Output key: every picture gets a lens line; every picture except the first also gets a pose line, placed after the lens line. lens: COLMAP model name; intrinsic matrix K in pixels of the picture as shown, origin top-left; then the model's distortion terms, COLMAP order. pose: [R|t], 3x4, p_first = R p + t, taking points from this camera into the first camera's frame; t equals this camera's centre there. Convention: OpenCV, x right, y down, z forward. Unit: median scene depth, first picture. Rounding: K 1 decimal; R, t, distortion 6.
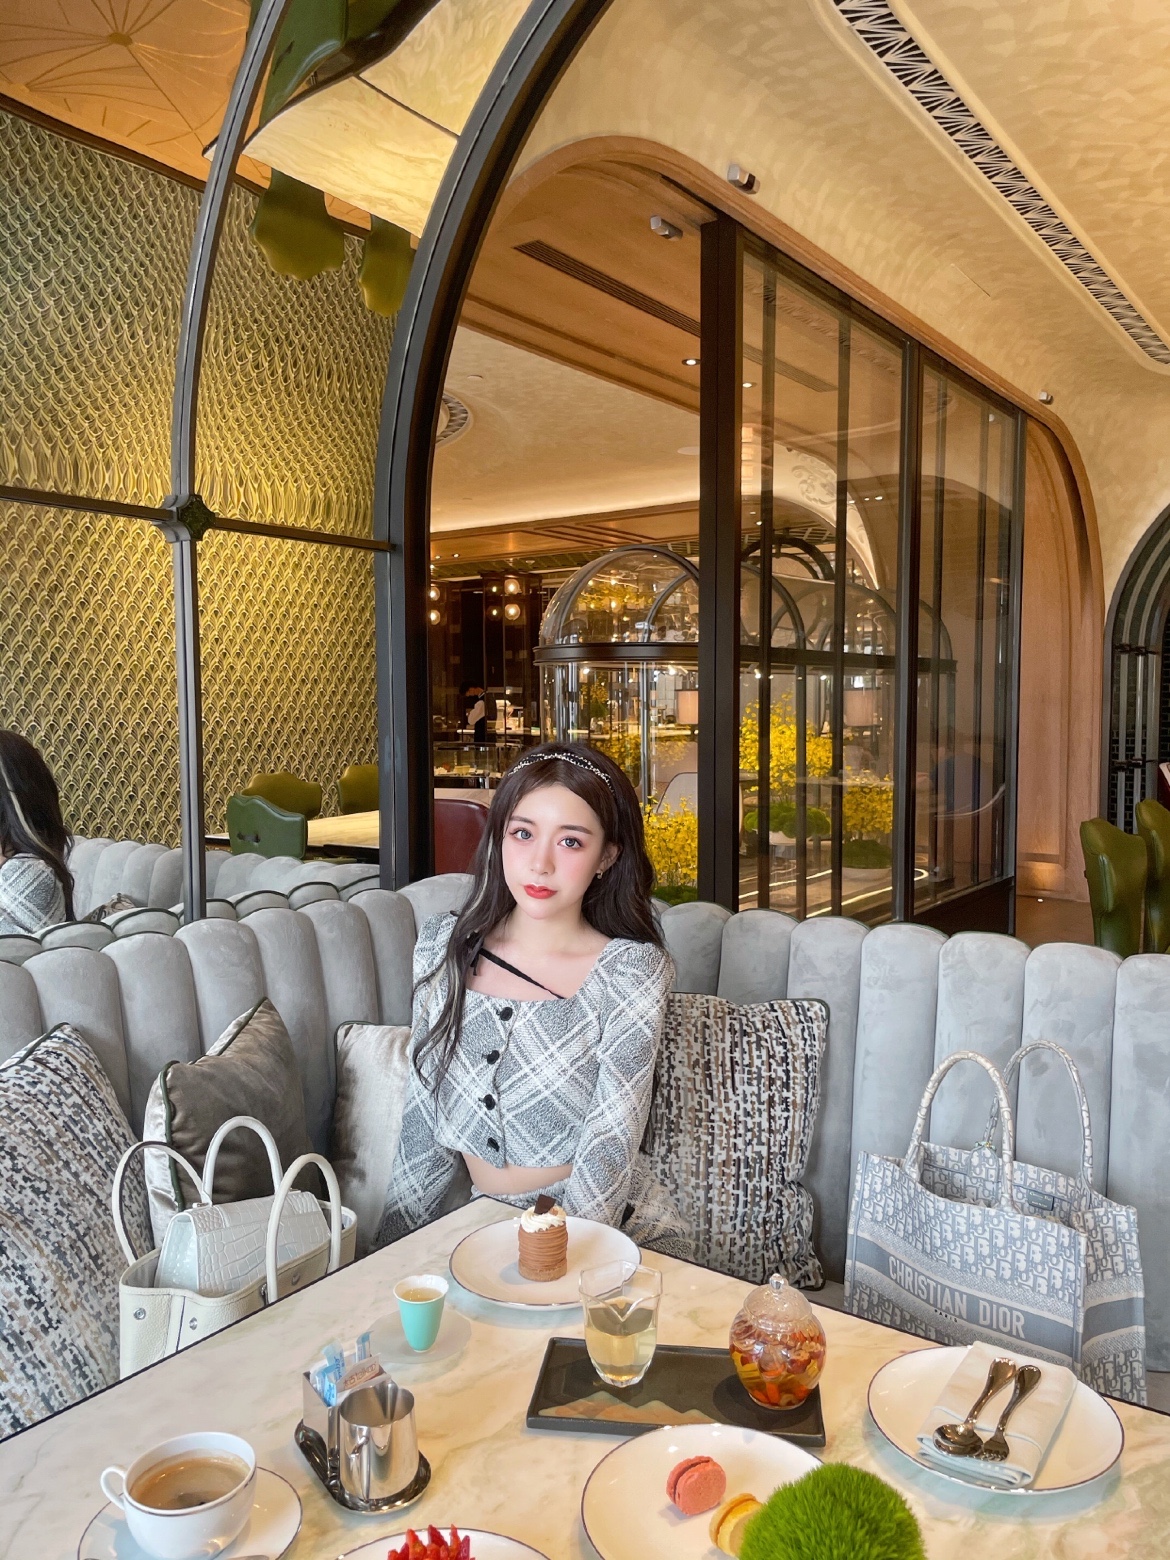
lens RADIAL K [[1195.7, 0, 585.0], [0, 1195.7, 780.0], [0, 0, 1]] dist [-0.053621, 0.001464]
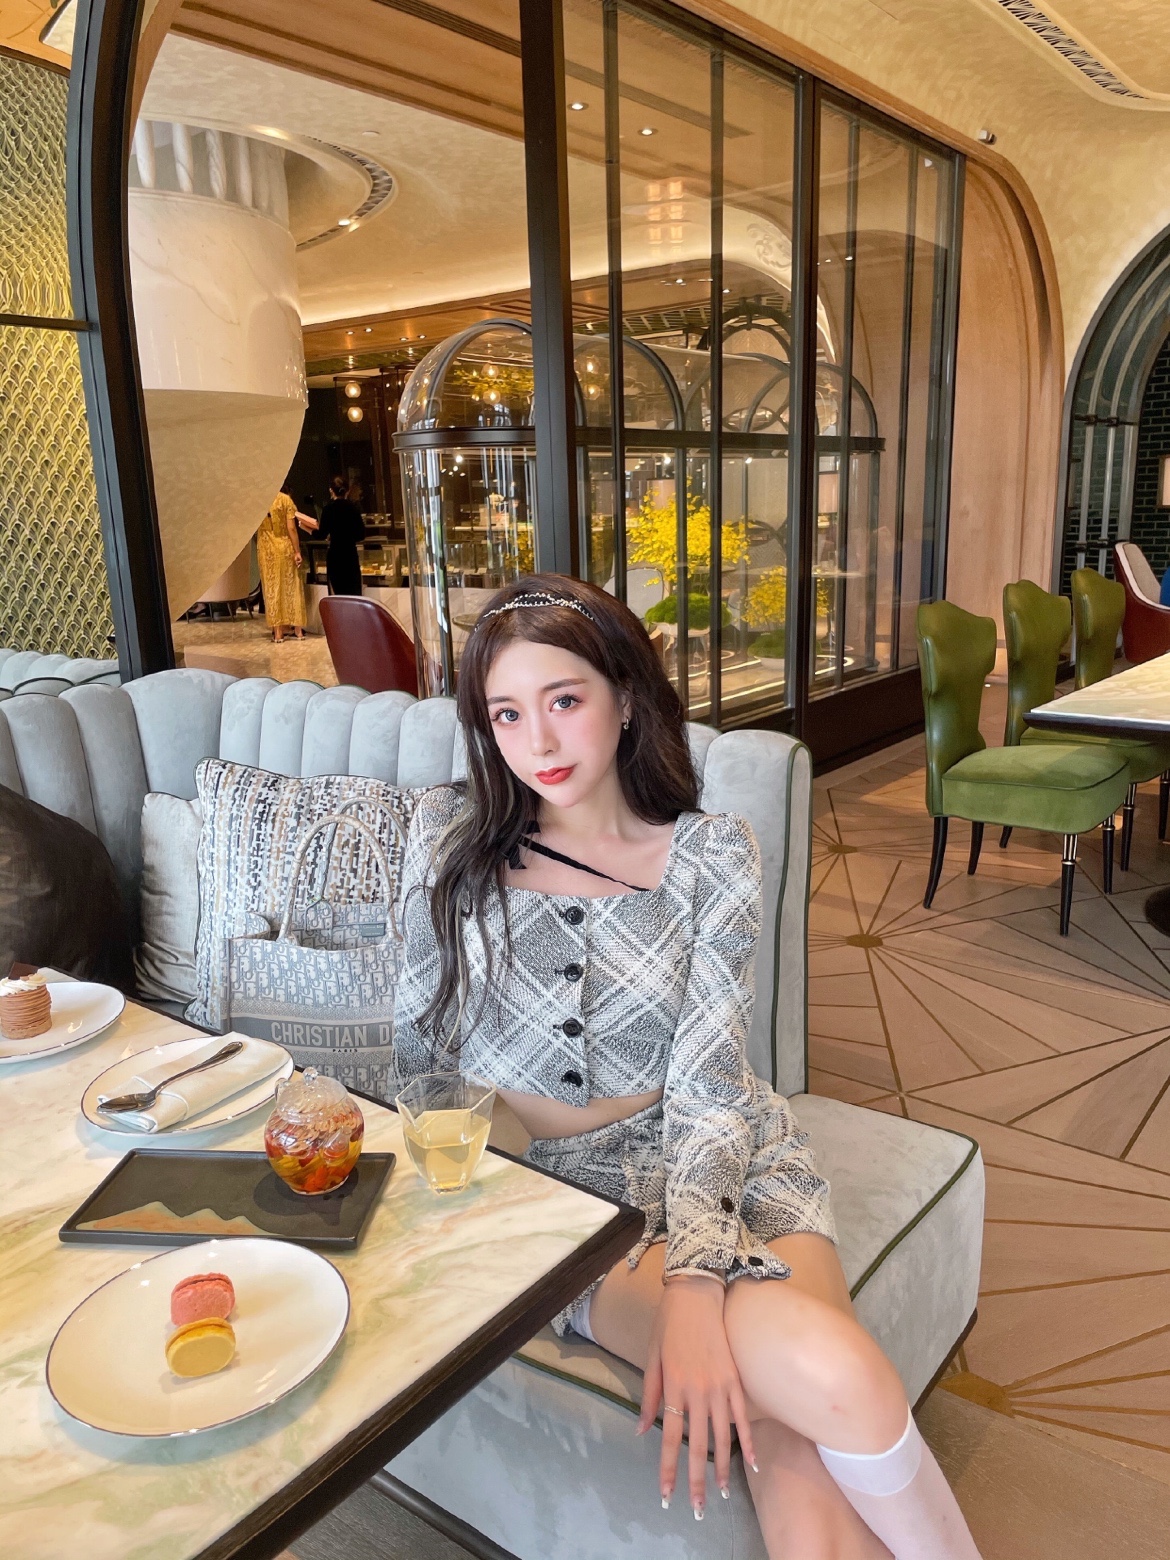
lens RADIAL K [[1181.7, 0, 583.4], [0, 1181.7, 805.1], [0, 0, 1]] dist [0.033429, -0.097811]
pose [[0.999196, -0.010720, -0.038624, 0.118255], [0.017927, 0.981353, 0.191375, 0.003313], [0.035852, -0.191914, 0.980757, -0.001522]]
